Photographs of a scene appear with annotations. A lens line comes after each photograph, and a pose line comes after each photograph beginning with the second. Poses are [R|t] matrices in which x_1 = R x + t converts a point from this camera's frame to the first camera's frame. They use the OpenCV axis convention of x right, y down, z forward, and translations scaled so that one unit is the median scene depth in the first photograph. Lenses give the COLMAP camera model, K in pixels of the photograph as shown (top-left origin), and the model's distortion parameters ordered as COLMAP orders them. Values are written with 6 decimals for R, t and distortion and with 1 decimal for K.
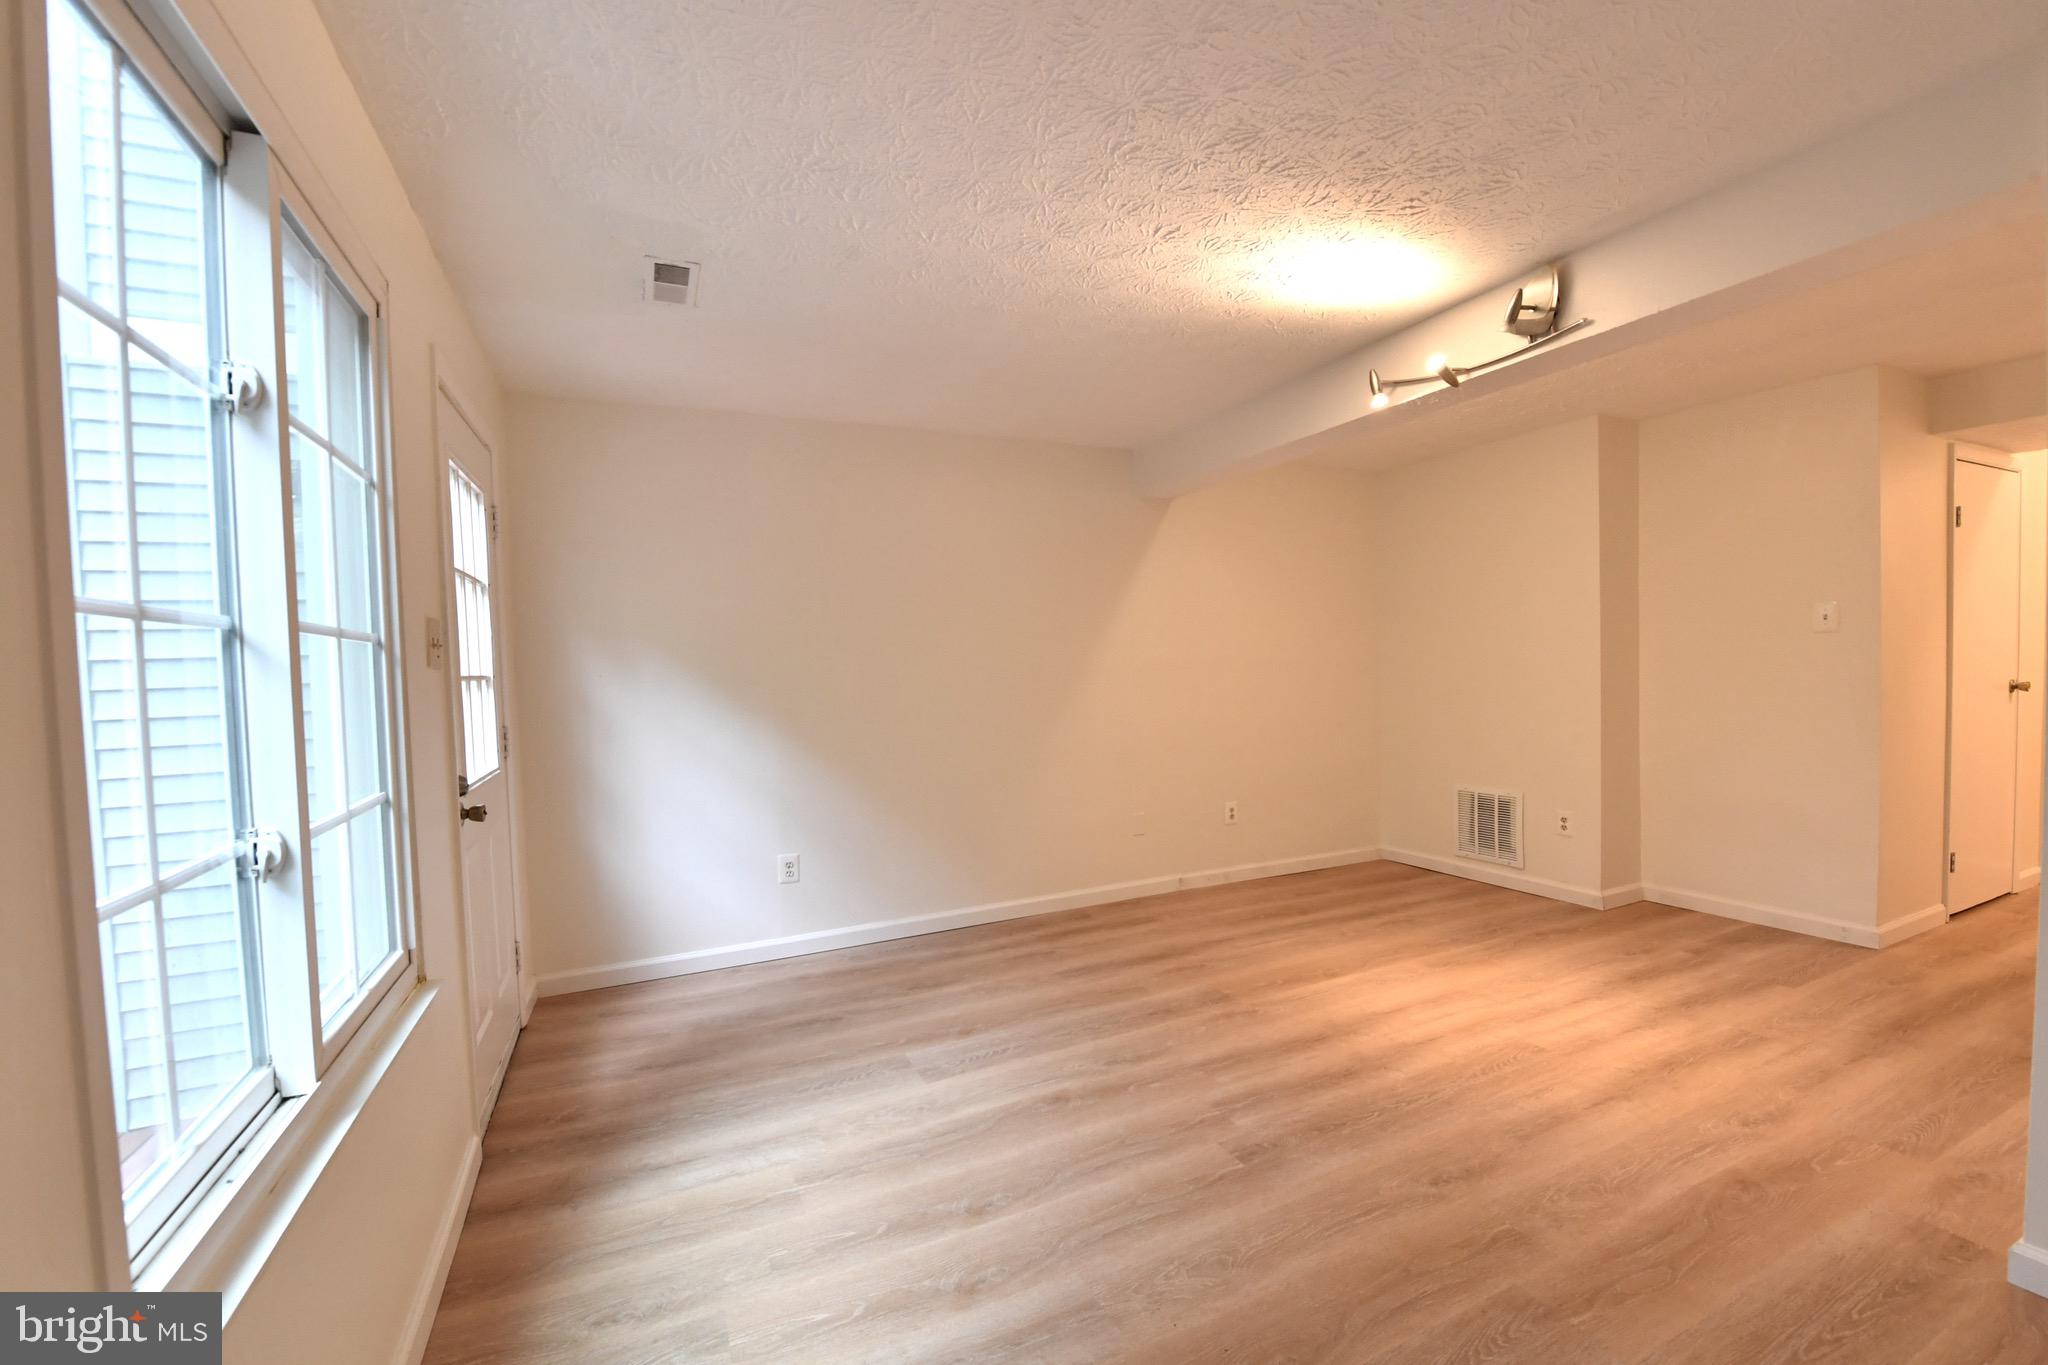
lens RADIAL K [[823.0, 0, 1016.2], [0, 823.0, 691.6], [0, 0, 1]] dist [-0.013372, -0.002474]
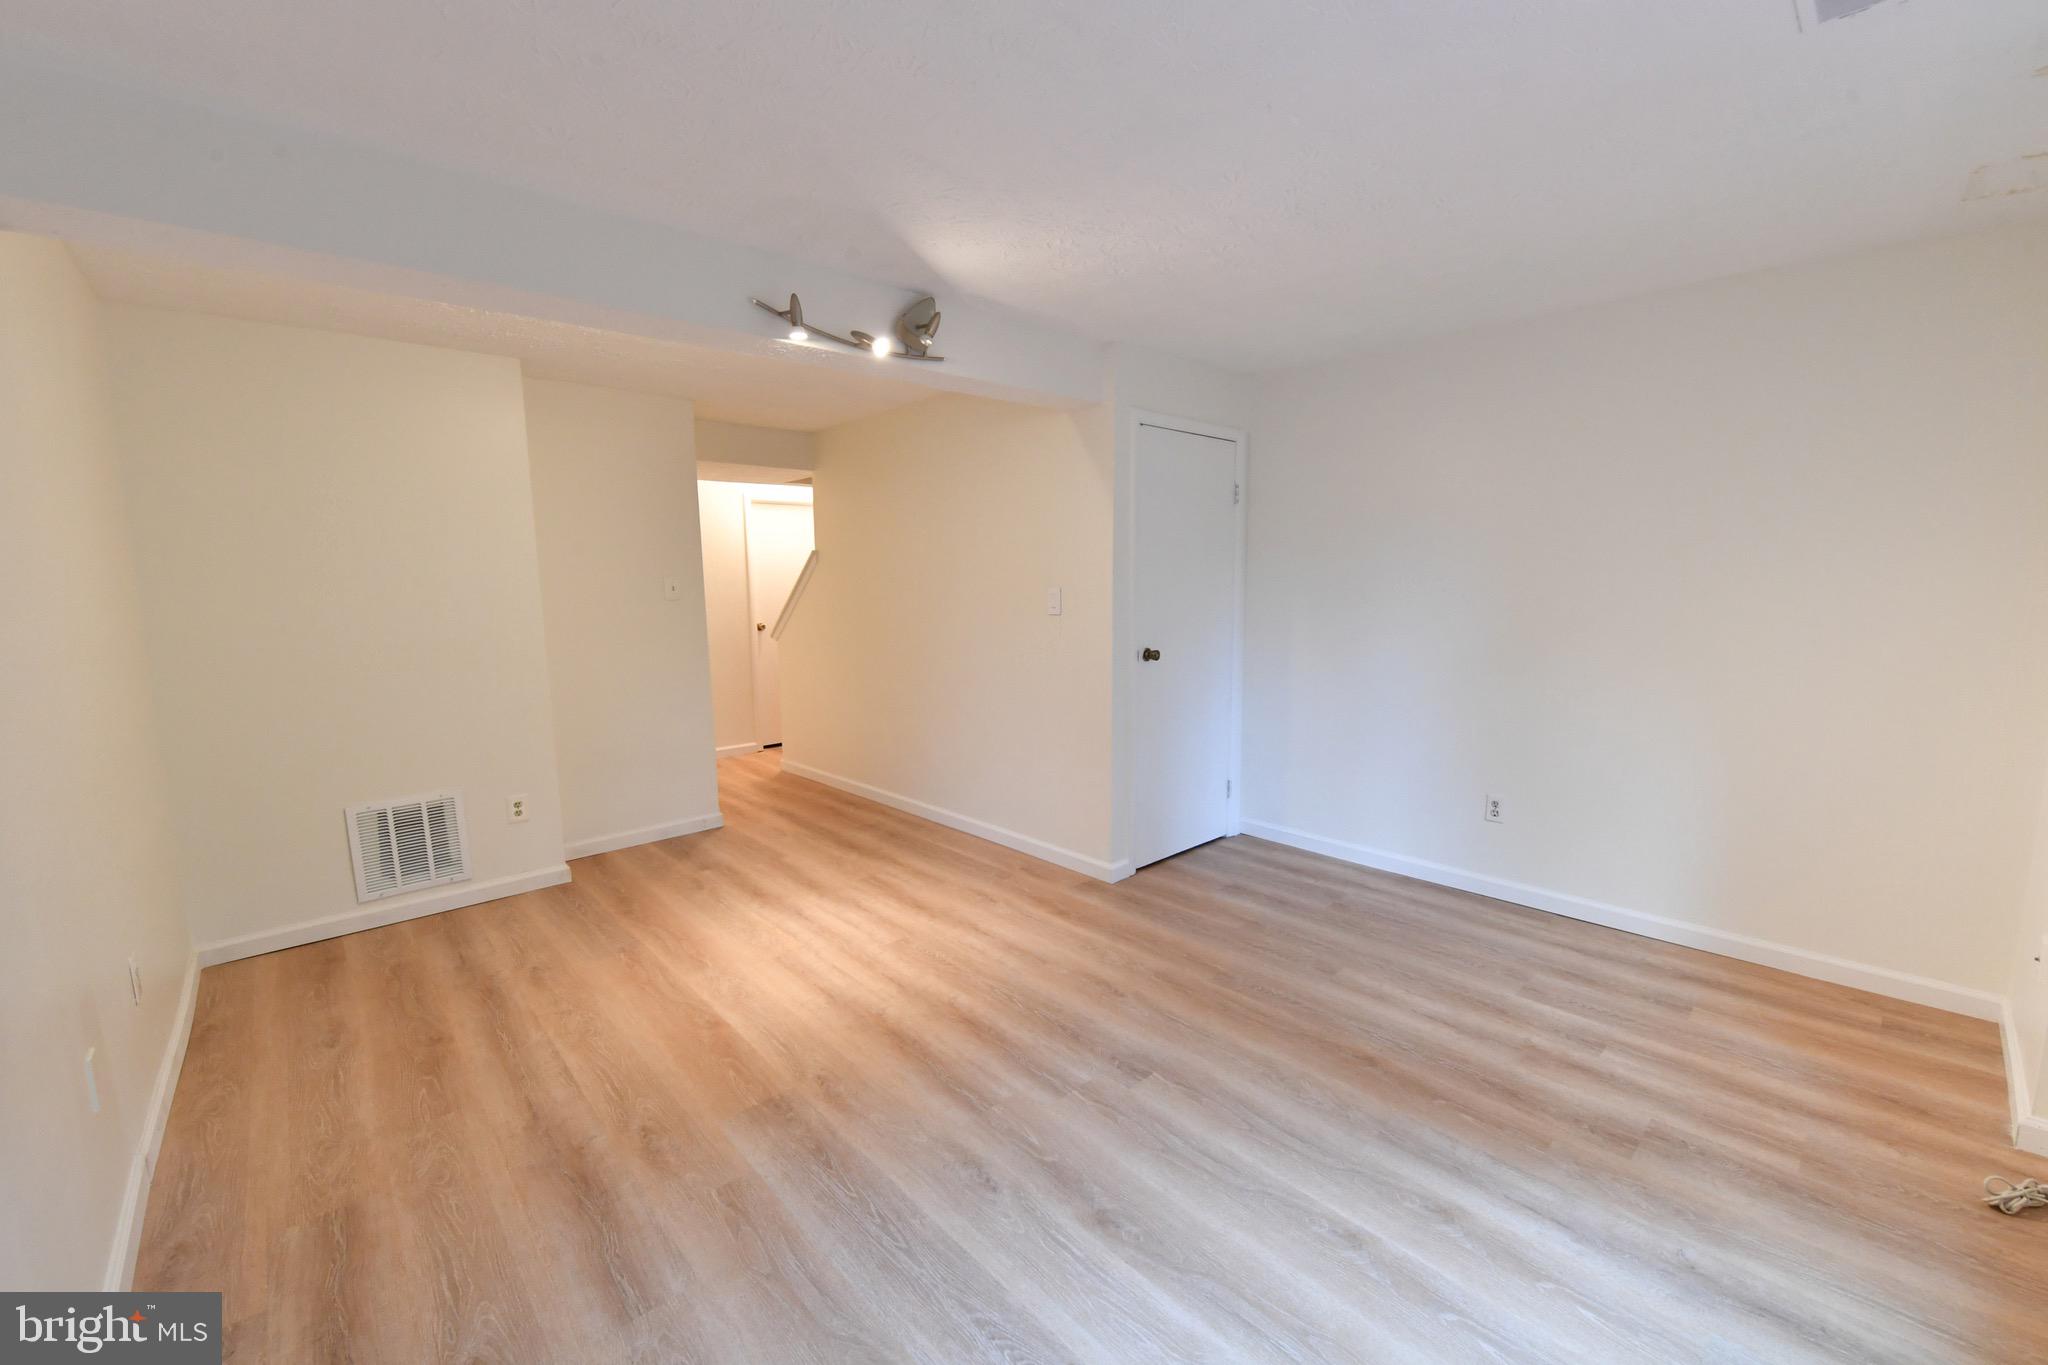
lens RADIAL K [[823.0, 0, 1016.2], [0, 823.0, 691.6], [0, 0, 1]] dist [-0.013372, -0.002474]
pose [[-0.304867, -0.094916, 0.947654, -0.497497], [0.052654, 0.991820, 0.116279, -0.062763], [-0.950938, 0.085348, -0.297375, 1.064733]]
